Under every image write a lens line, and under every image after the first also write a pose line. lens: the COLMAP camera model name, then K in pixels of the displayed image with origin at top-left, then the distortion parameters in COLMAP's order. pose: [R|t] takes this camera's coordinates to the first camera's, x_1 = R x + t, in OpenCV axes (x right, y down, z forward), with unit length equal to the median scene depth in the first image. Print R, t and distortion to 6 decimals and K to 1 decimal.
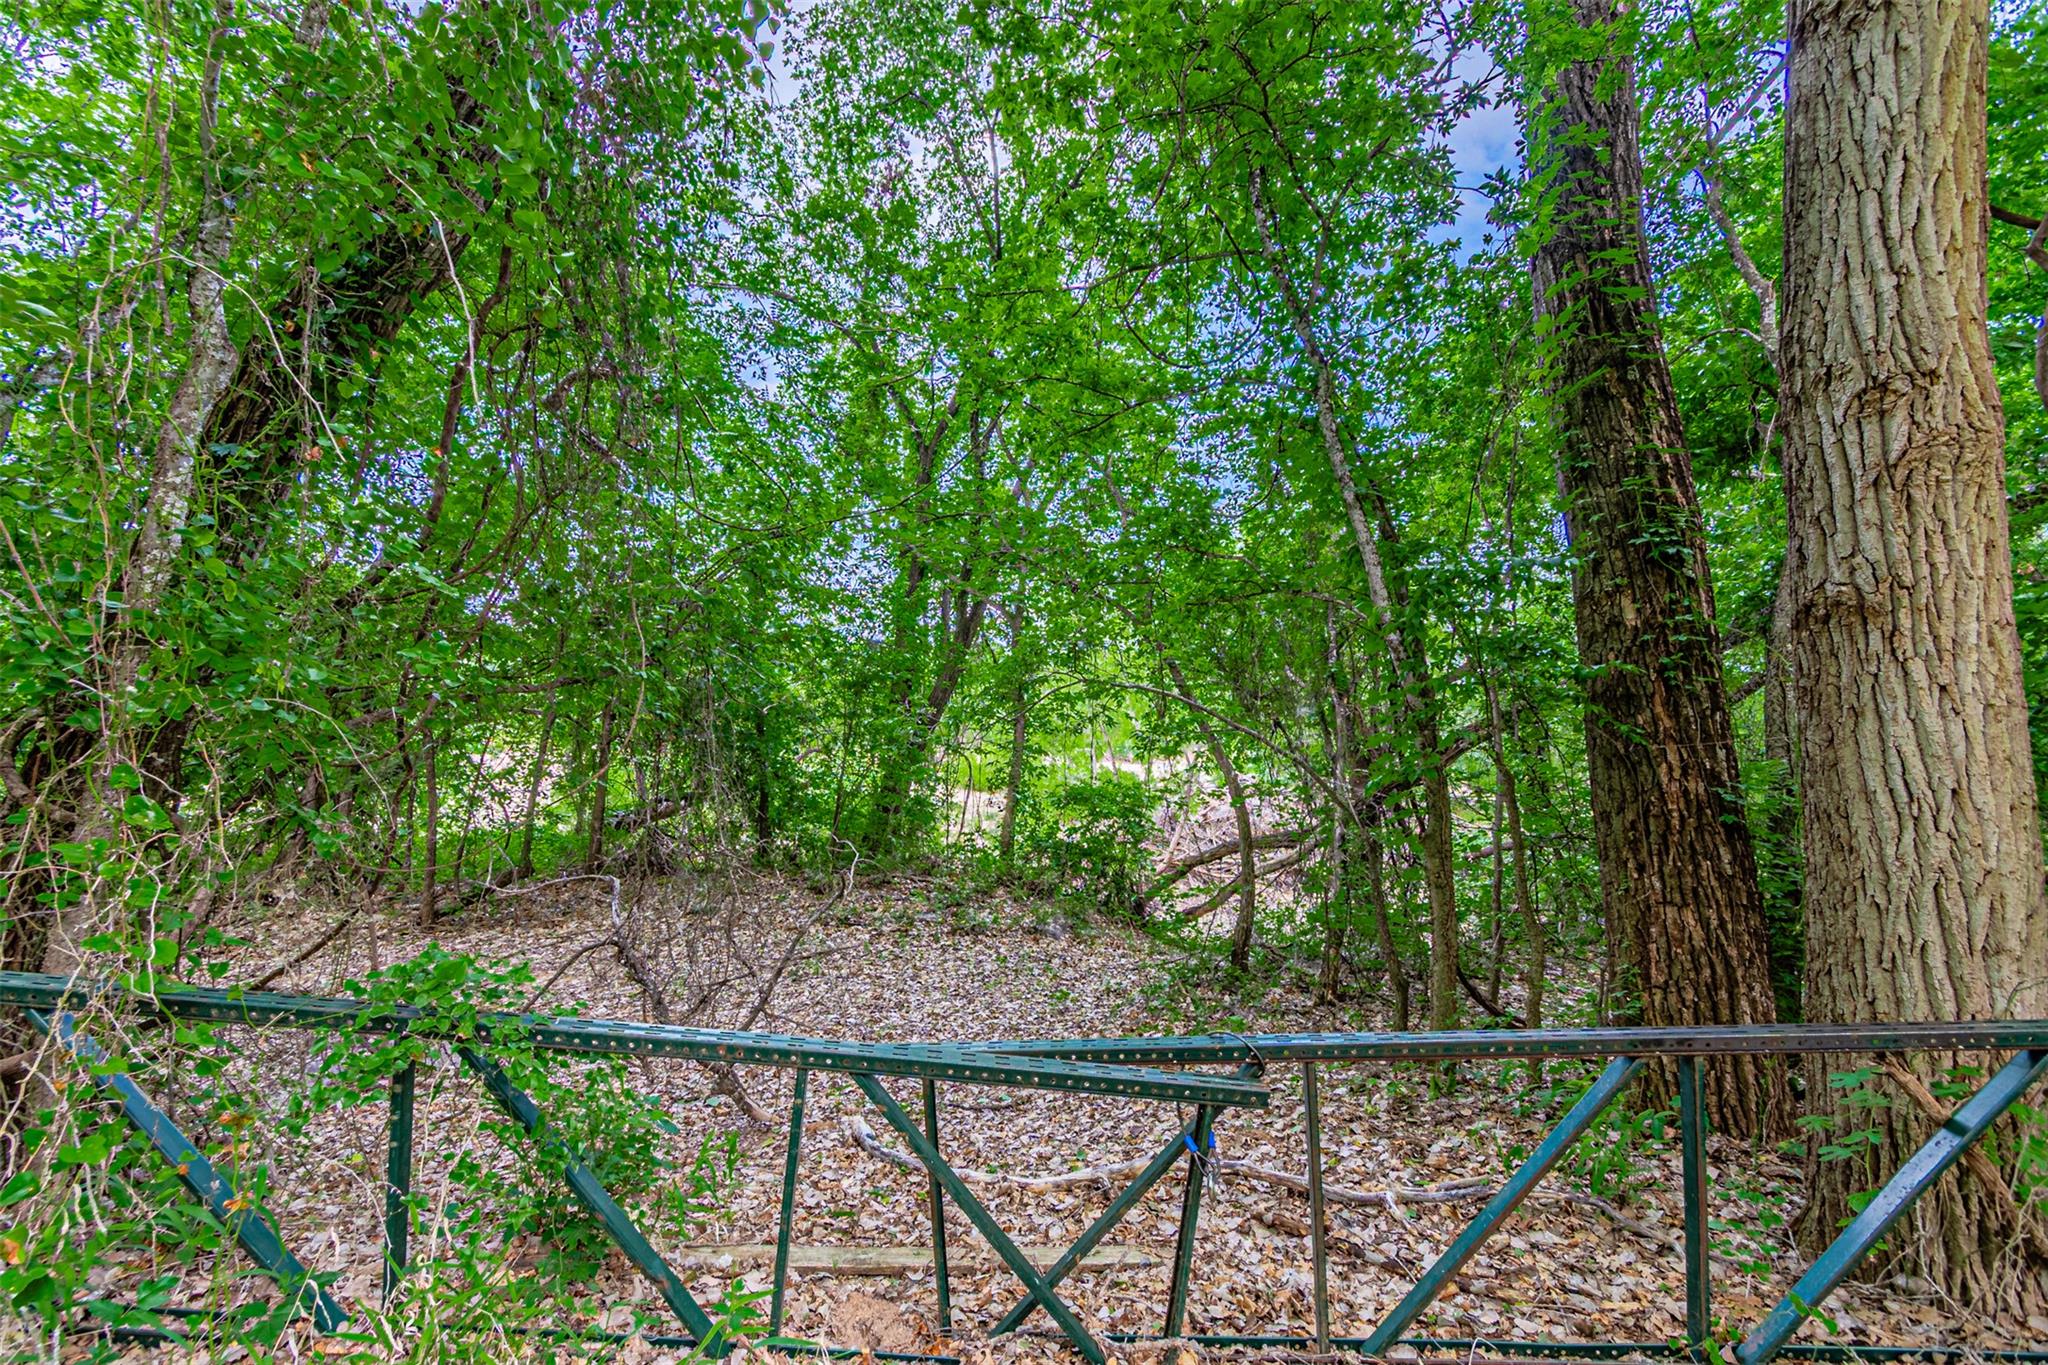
lens RADIAL K [[900.3, 0, 1000.1], [0, 900.3, 694.3], [0, 0, 1]] dist [0.023761, -0.003263]
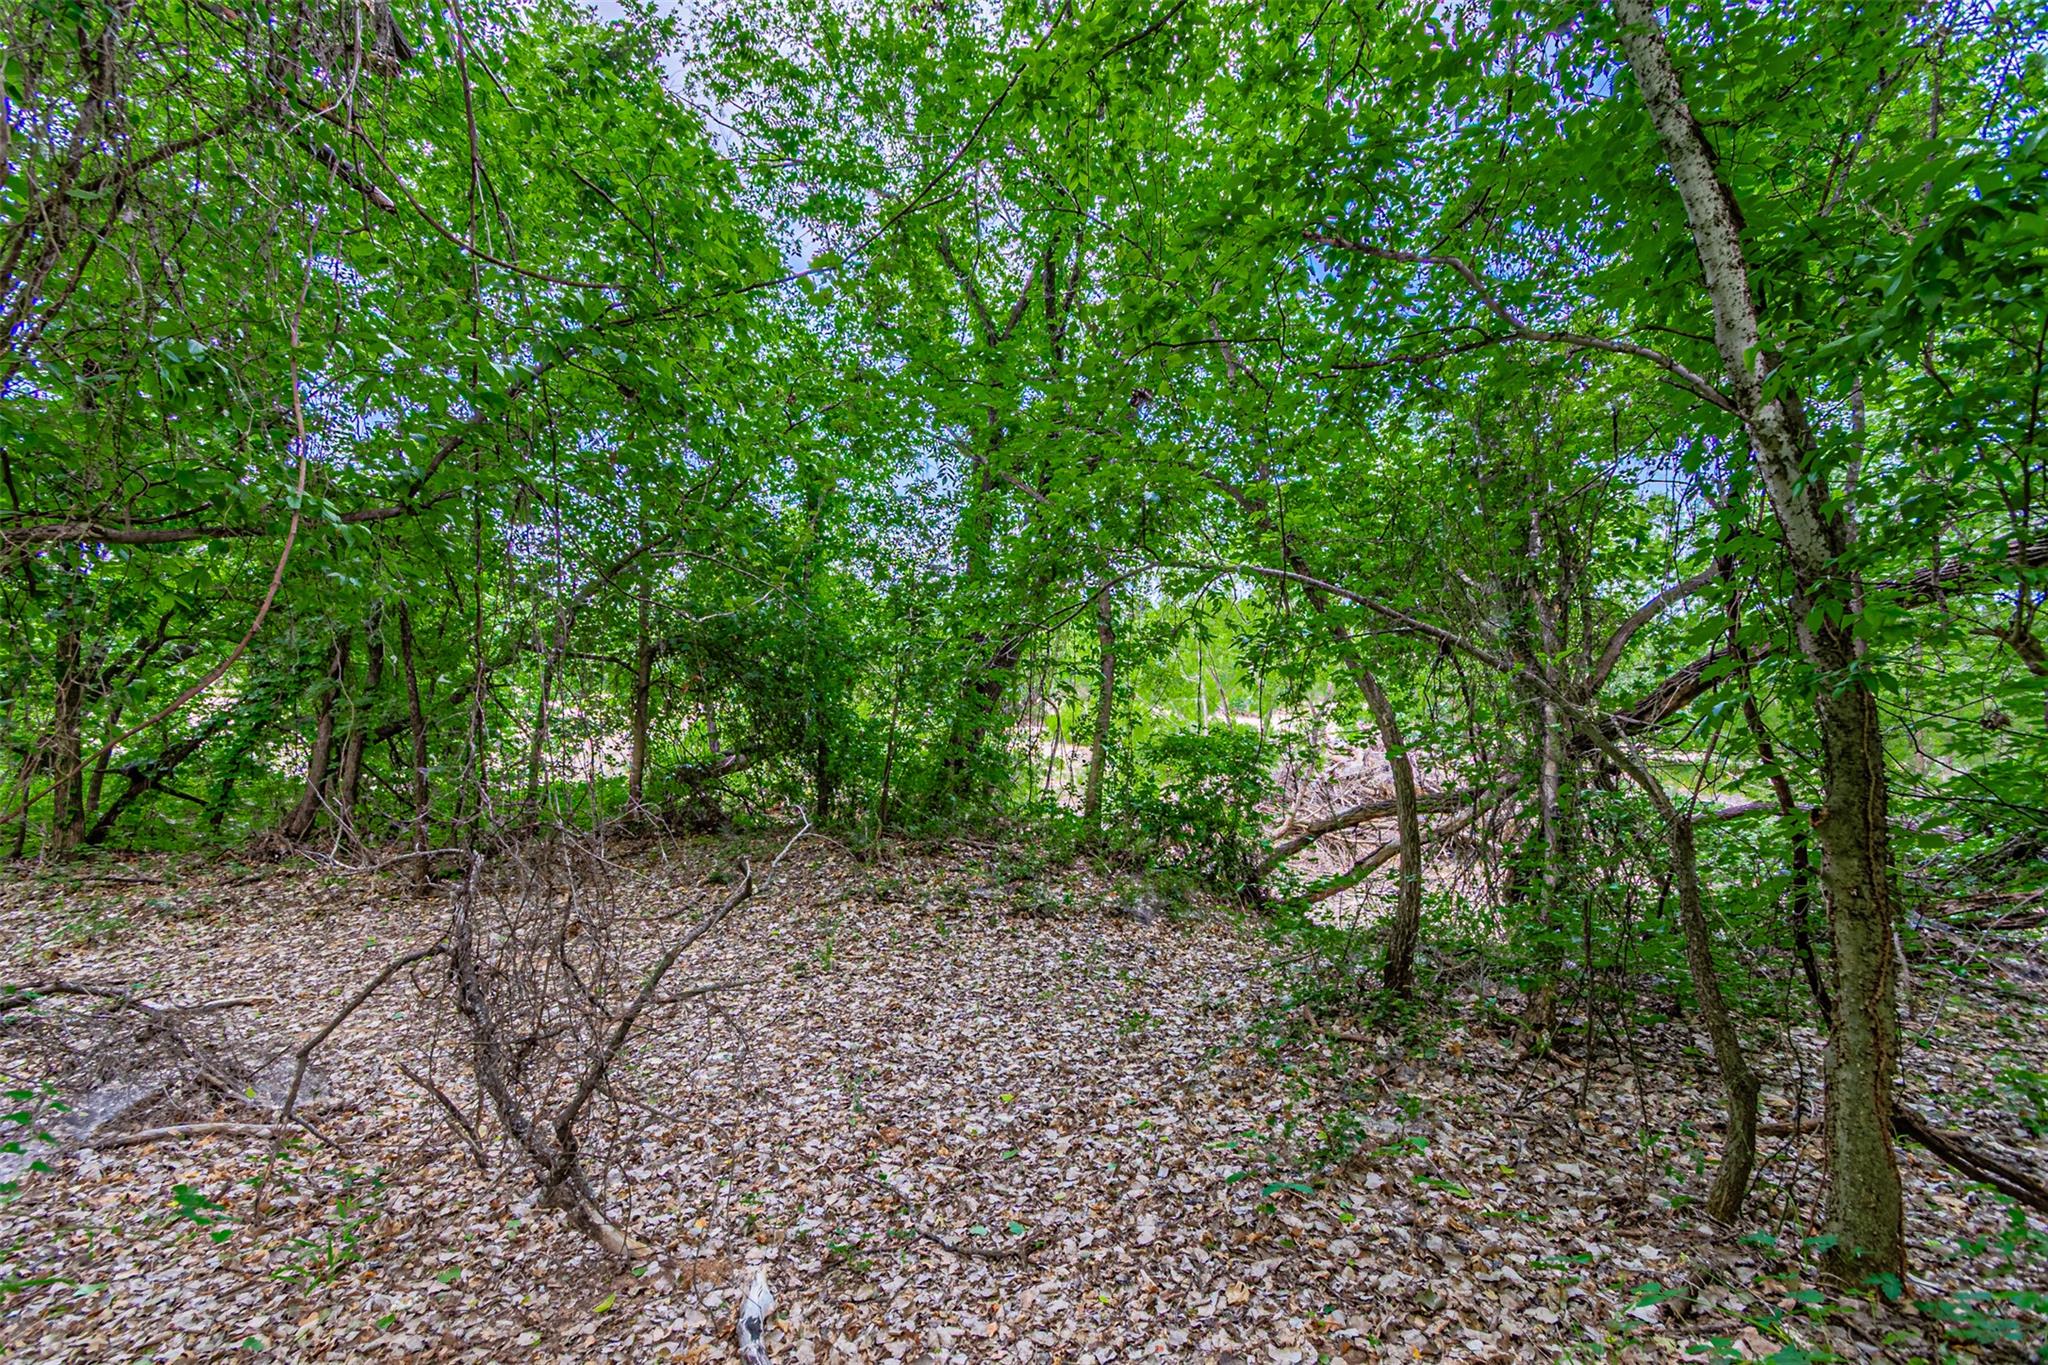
lens RADIAL K [[900.3, 0, 1000.1], [0, 900.3, 694.3], [0, 0, 1]] dist [0.023761, -0.003263]
pose [[0.992042, -0.005369, -0.125793, 0.030078], [0.011427, 0.998806, 0.047489, 0.023352], [0.125388, -0.048548, 0.990919, 0.166384]]
